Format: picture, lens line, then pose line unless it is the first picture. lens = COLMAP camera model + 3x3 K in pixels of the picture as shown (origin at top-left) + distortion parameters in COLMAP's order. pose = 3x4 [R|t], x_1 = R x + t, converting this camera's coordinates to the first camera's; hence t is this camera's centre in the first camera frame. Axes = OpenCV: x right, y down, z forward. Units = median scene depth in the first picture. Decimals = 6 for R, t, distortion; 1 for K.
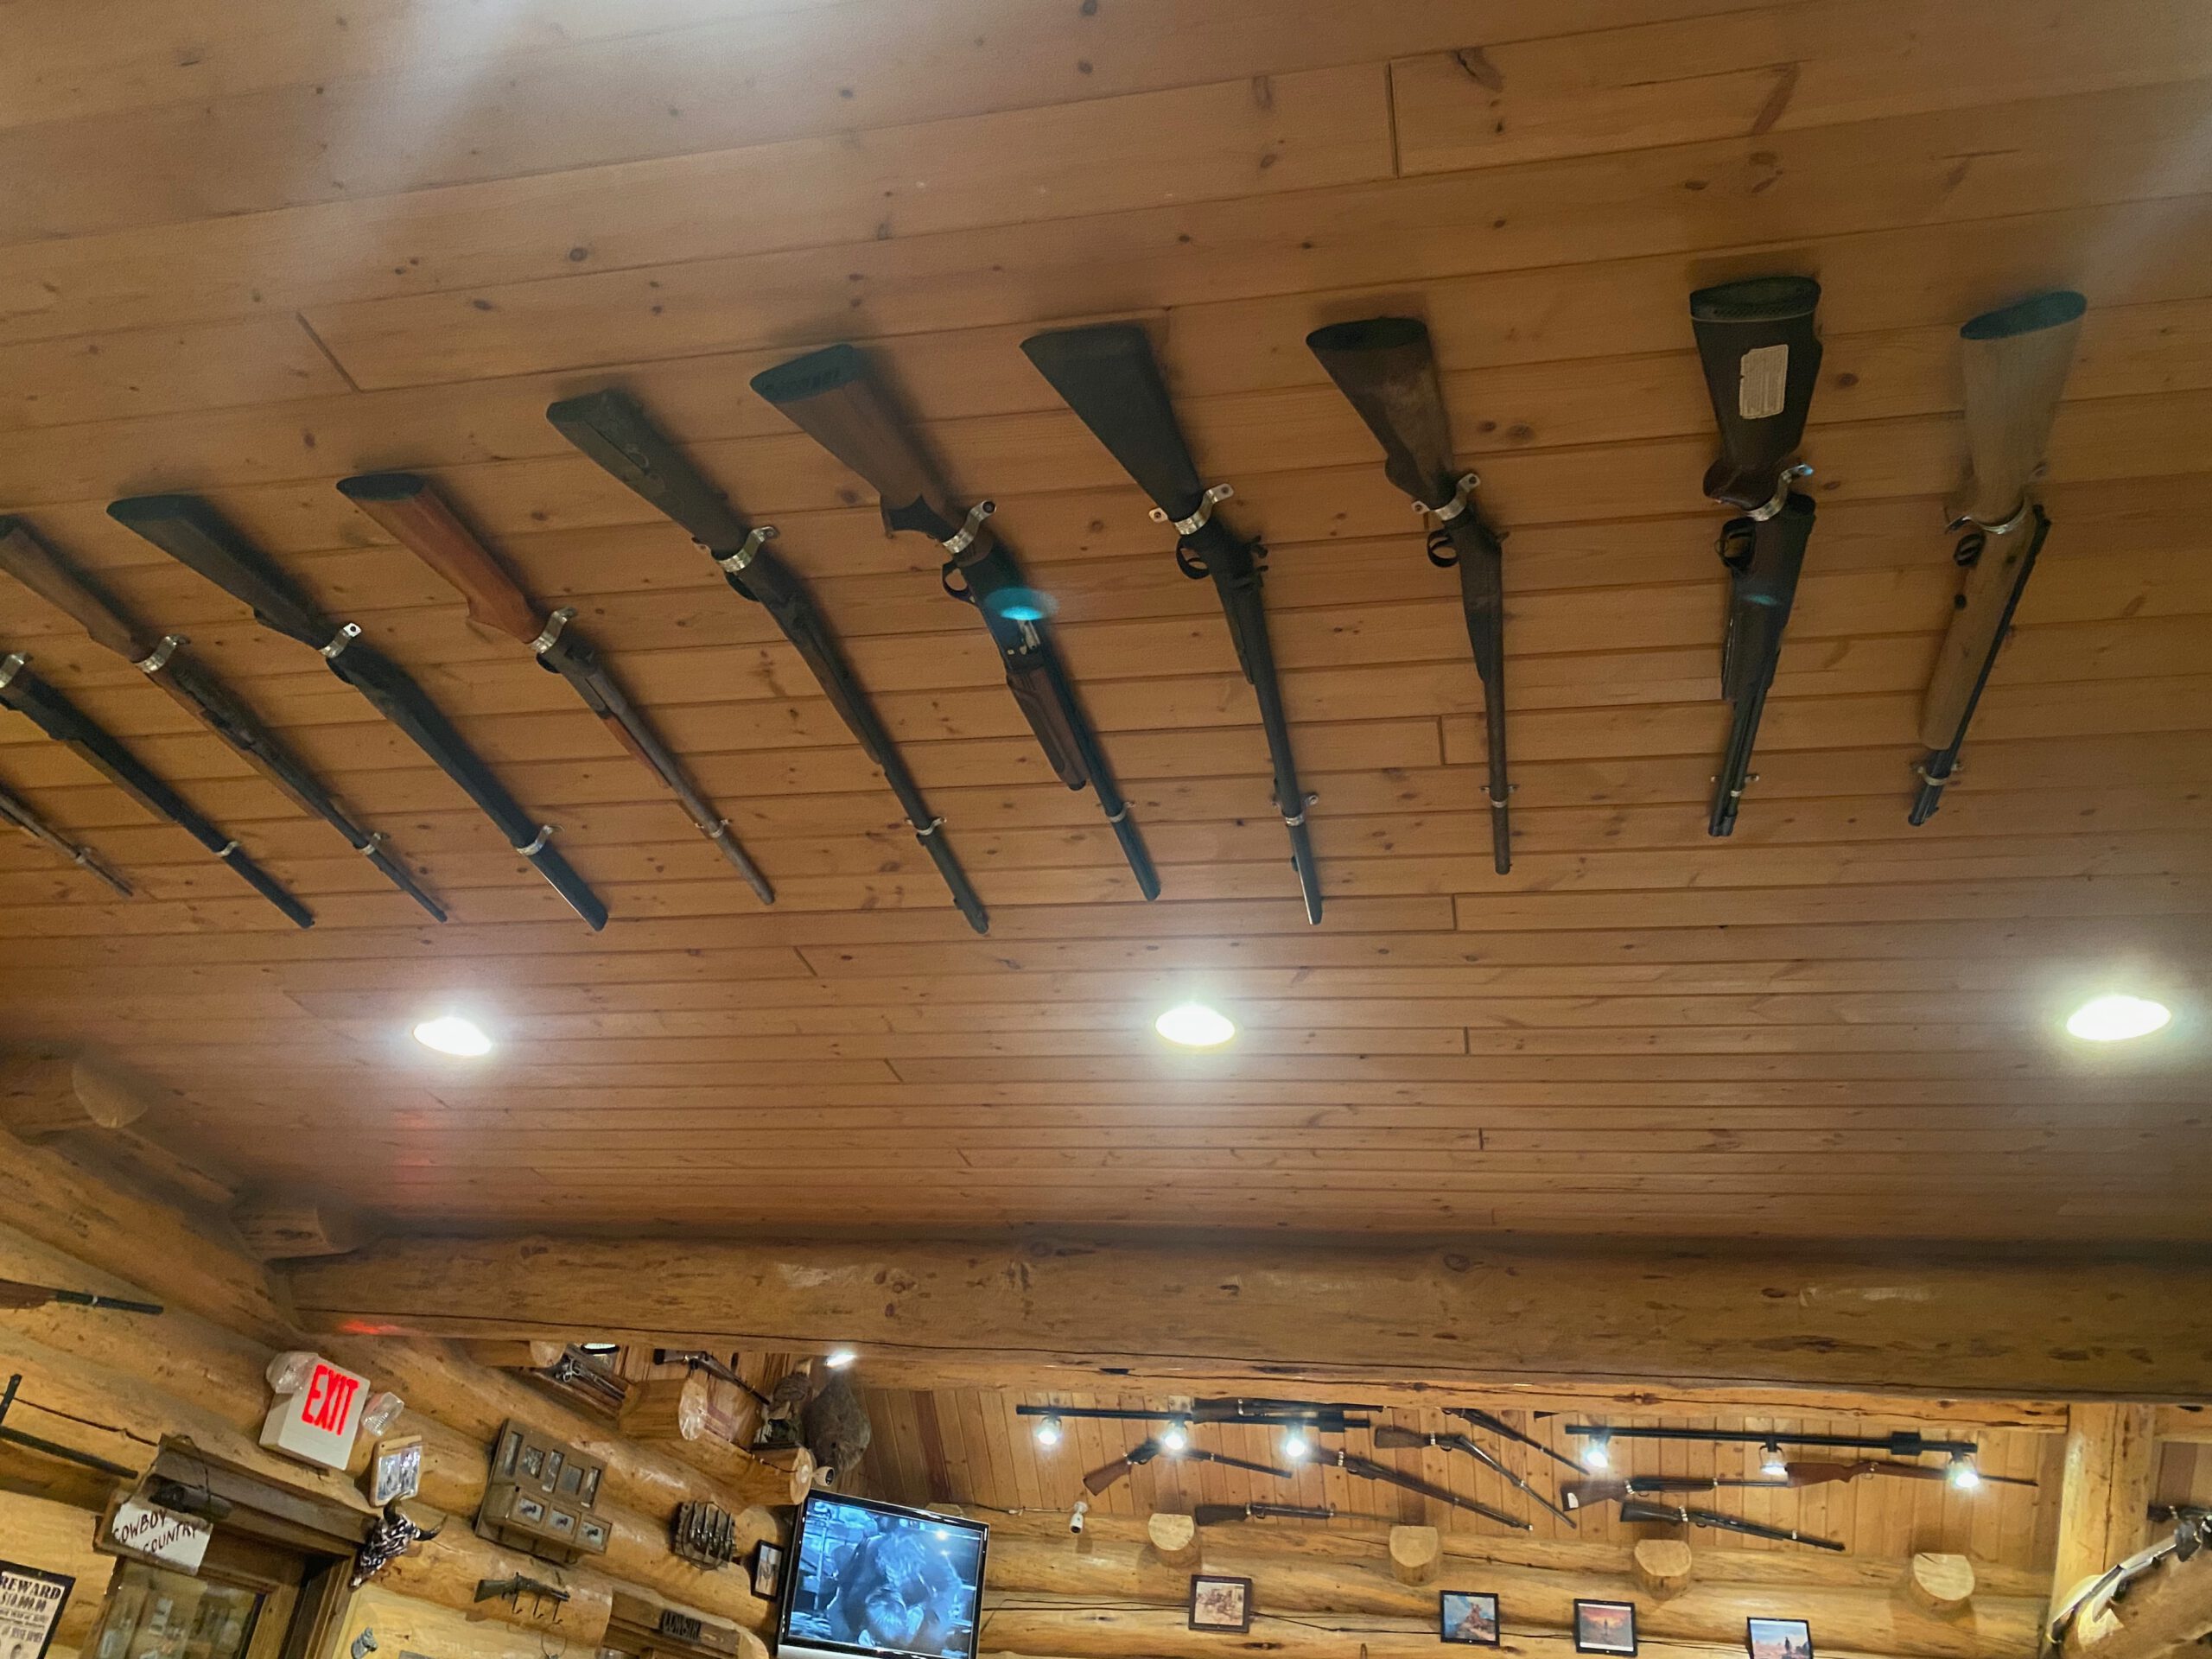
lens RADIAL K [[1663.5, 0, 1106.0], [0, 1663.5, 829.5], [0, 0, 1]] dist [0.002382, 0.006566]
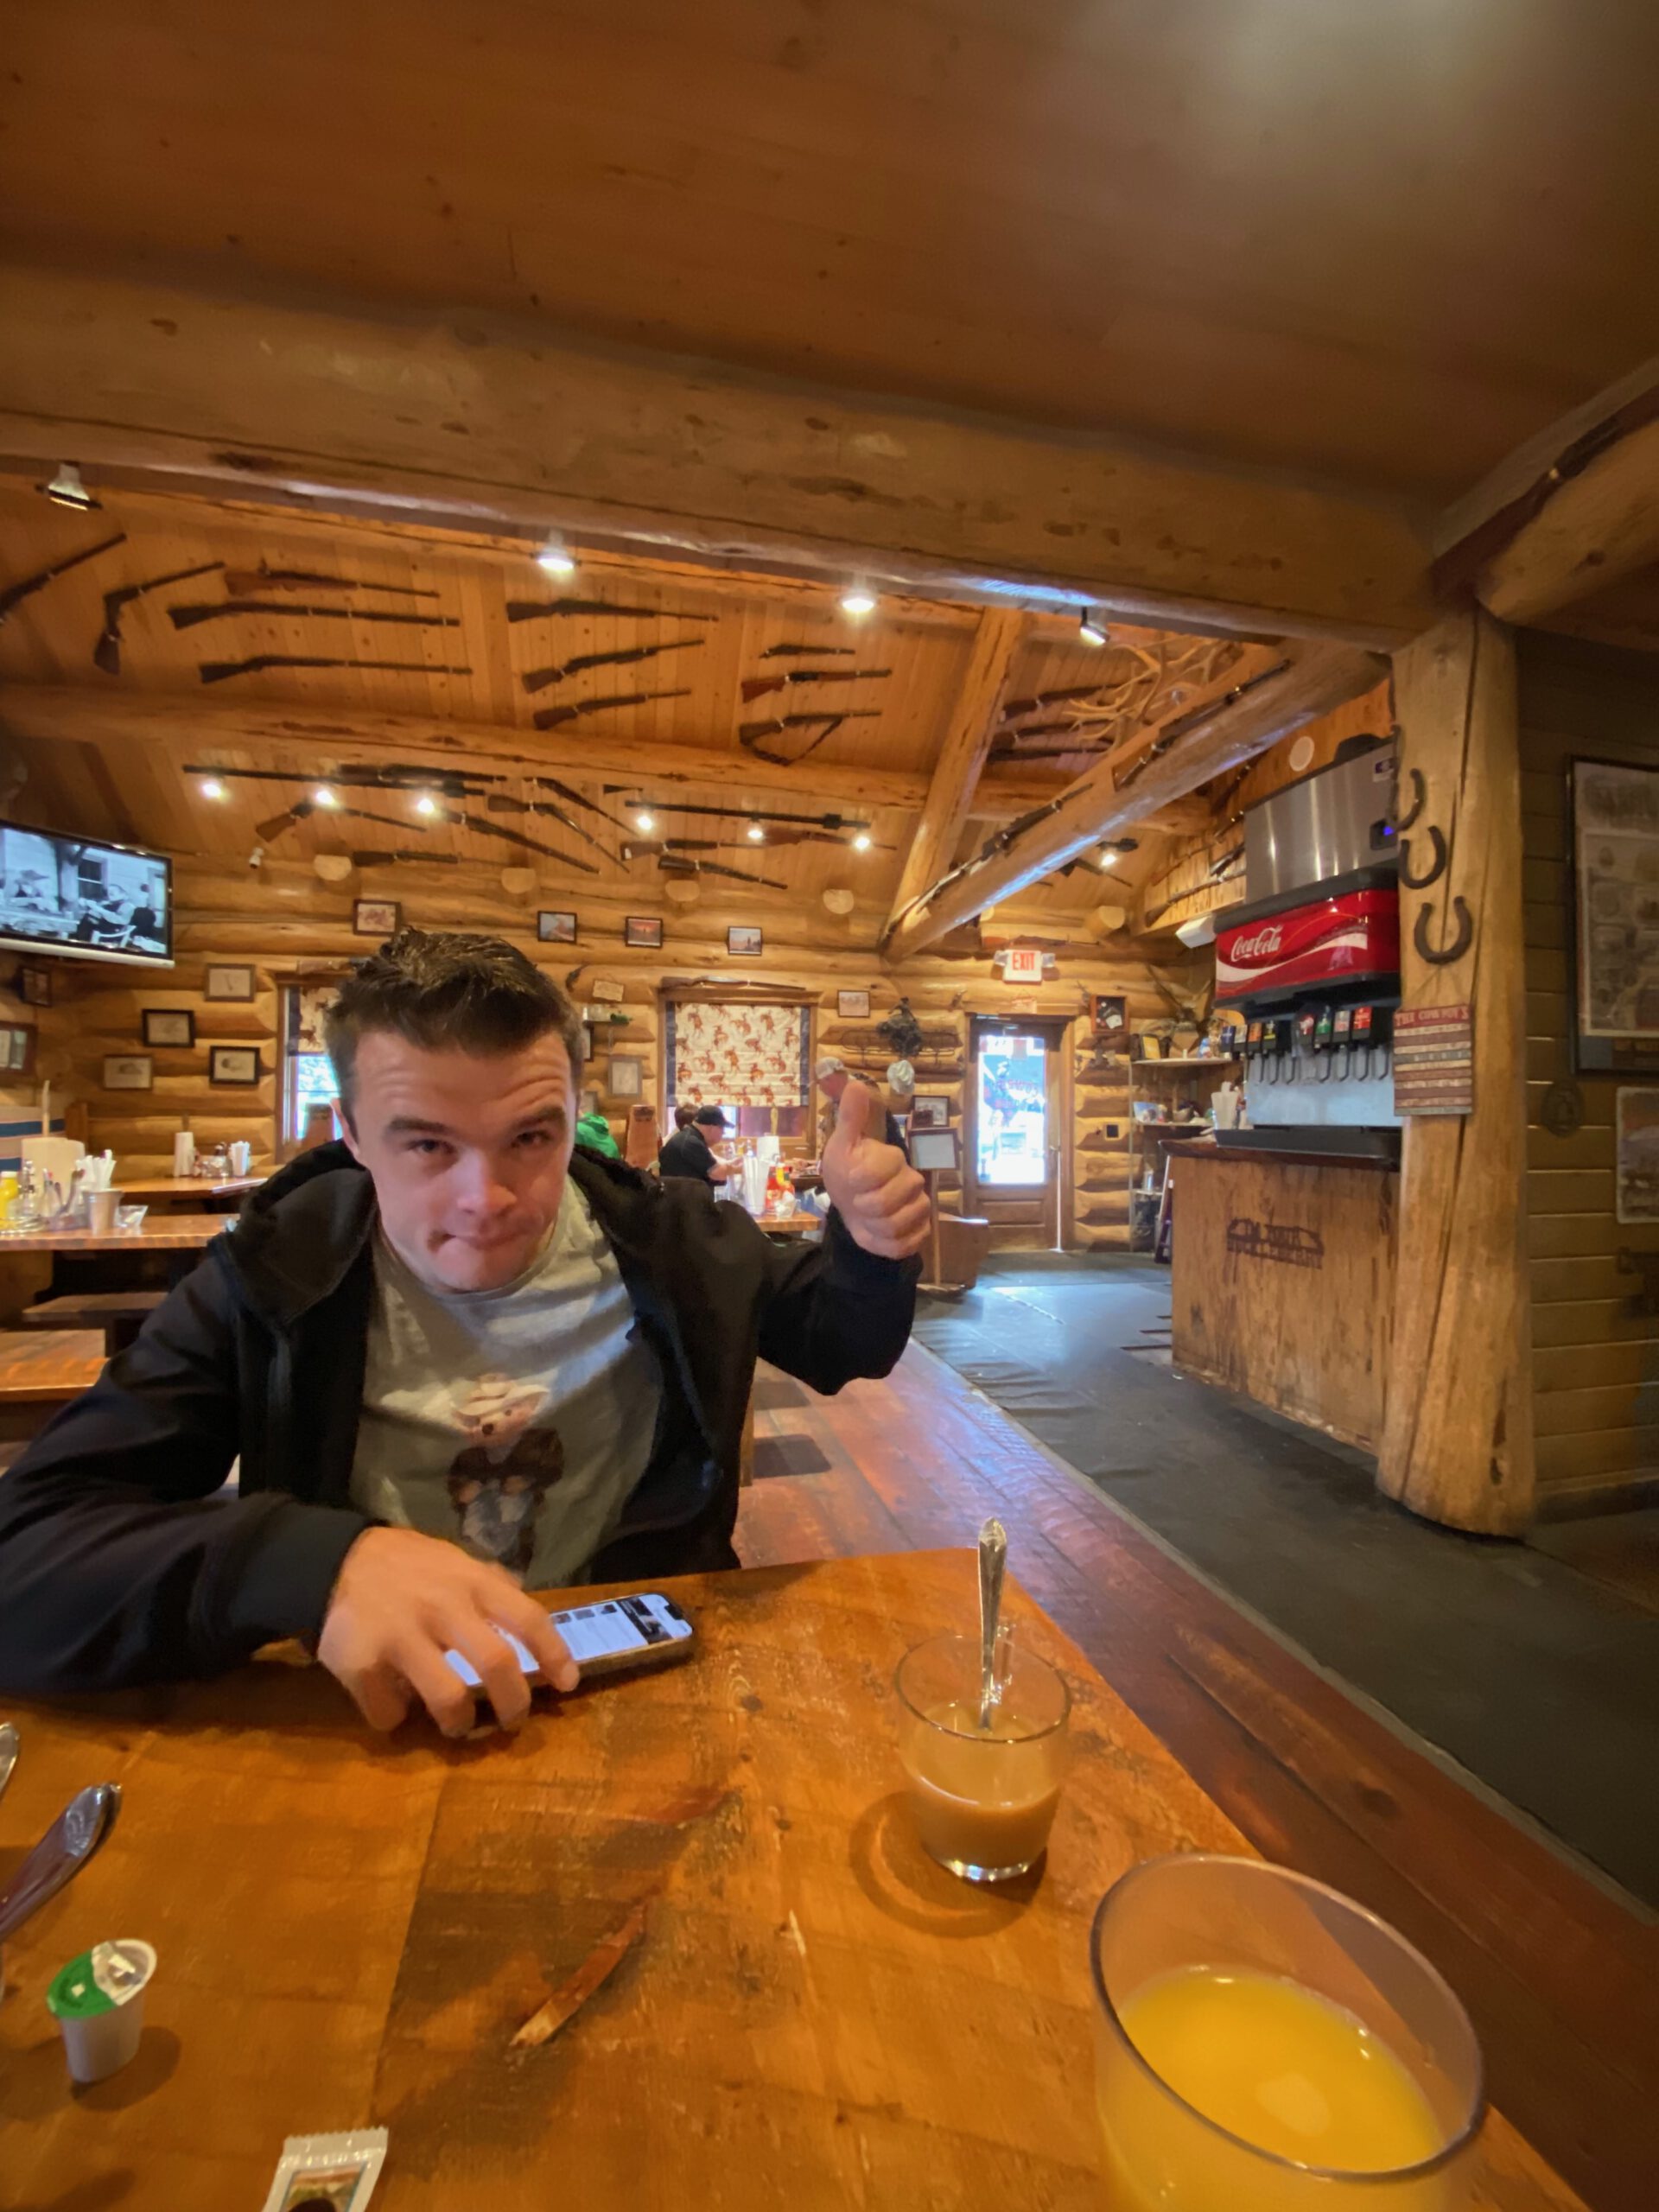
lens RADIAL K [[888.2, 0, 829.5], [0, 888.2, 1106.0], [0, 0, 1]] dist [-0.049202, -0.000128]
pose [[0.896503, -0.086411, 0.434529, 0.076494], [-0.158285, 0.853591, 0.496314, 0.172133], [-0.413798, -0.513727, 0.751569, 0.203300]]
